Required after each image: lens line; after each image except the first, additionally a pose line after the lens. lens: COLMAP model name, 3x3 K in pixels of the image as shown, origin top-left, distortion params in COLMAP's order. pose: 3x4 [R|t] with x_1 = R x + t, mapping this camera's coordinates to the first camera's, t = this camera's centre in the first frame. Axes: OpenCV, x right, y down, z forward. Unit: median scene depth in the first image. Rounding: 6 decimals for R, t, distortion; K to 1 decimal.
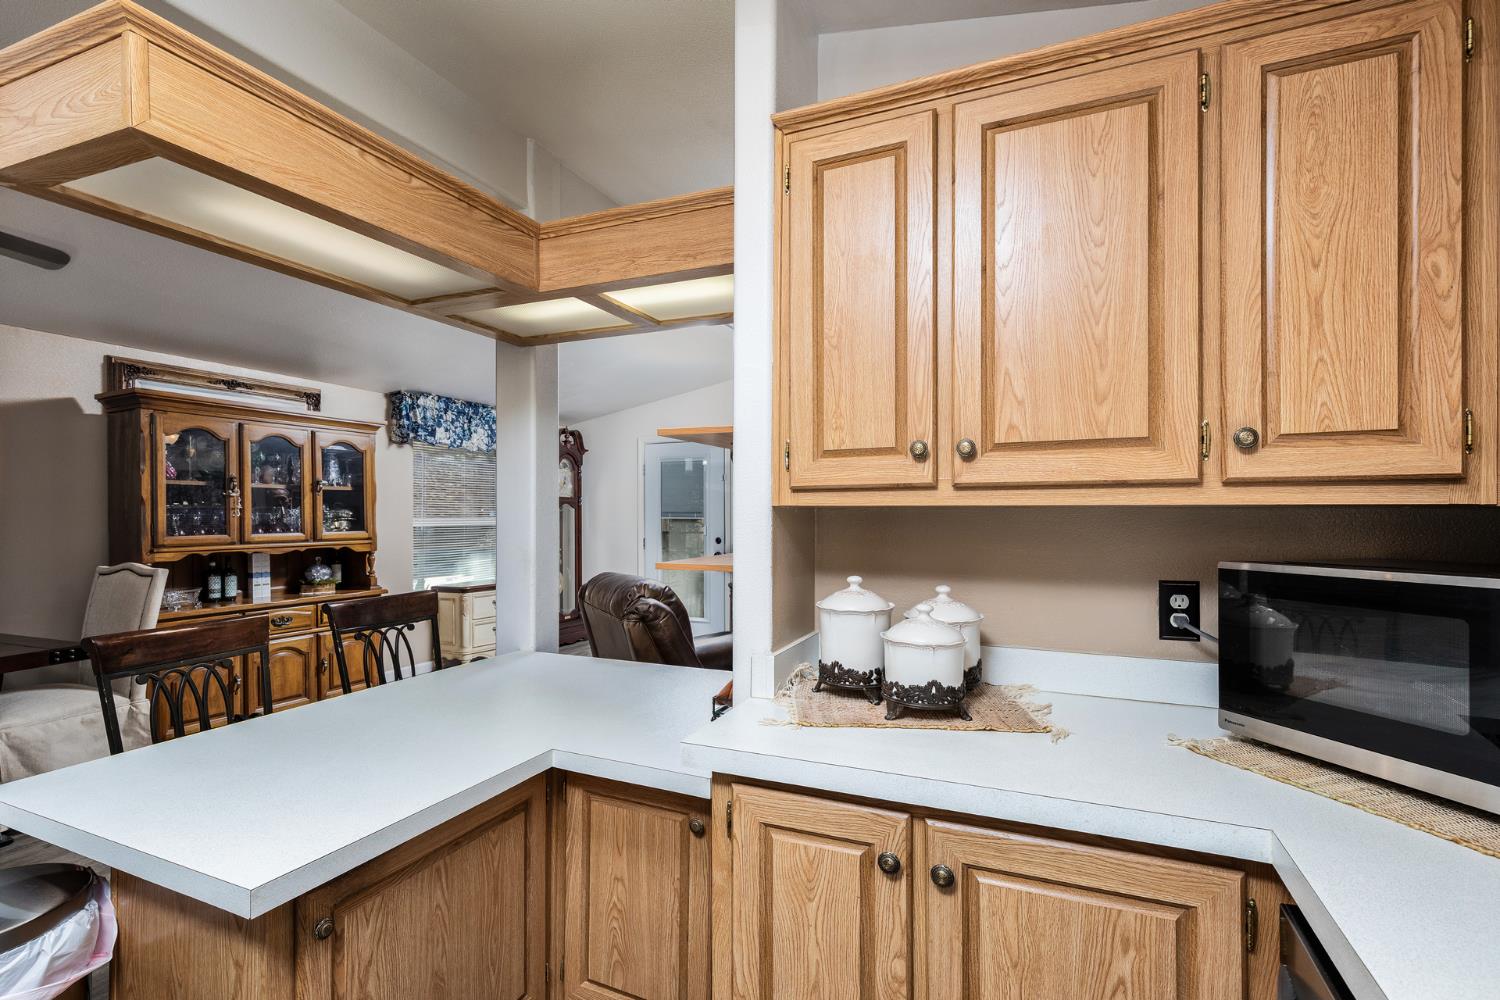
lens RADIAL K [[705.6, 0, 748.1], [0, 705.6, 509.8], [0, 0, 1]] dist [0.002293, 0.000524]
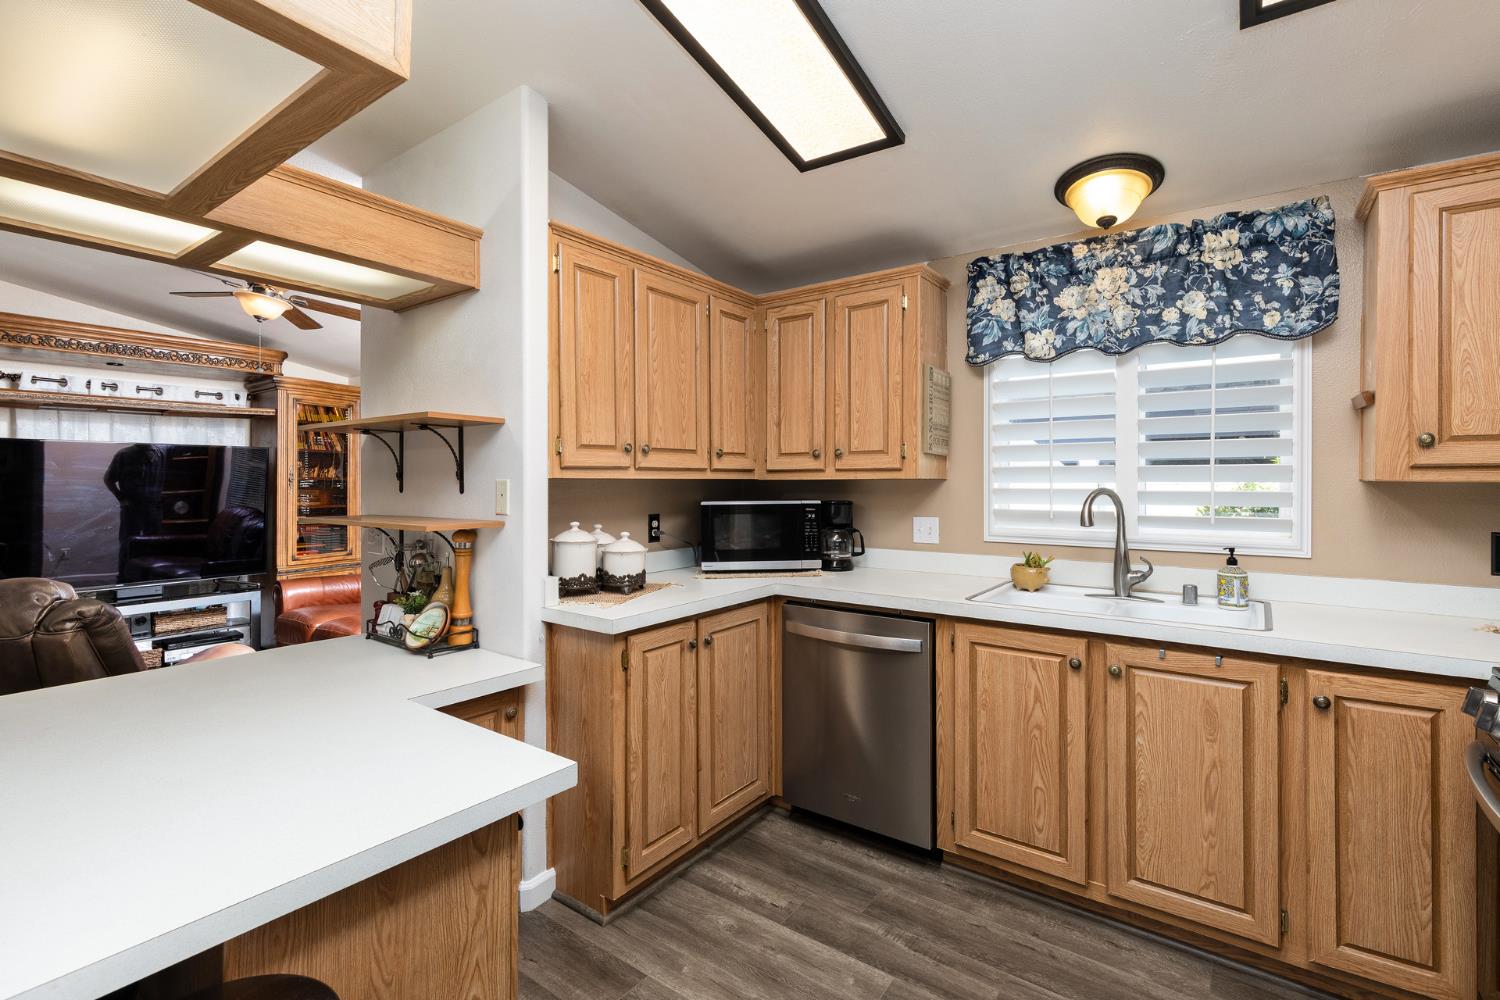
lens RADIAL K [[684.8, 0, 750.0], [0, 684.8, 479.0], [0, 0, 1]] dist [0.000401, -0.000309]
pose [[0.212523, 0.001789, 0.977154, -1.492353], [-0.002808, 0.999995, -0.001220, -0.003764], [-0.977152, -0.002485, 0.212527, 0.314045]]
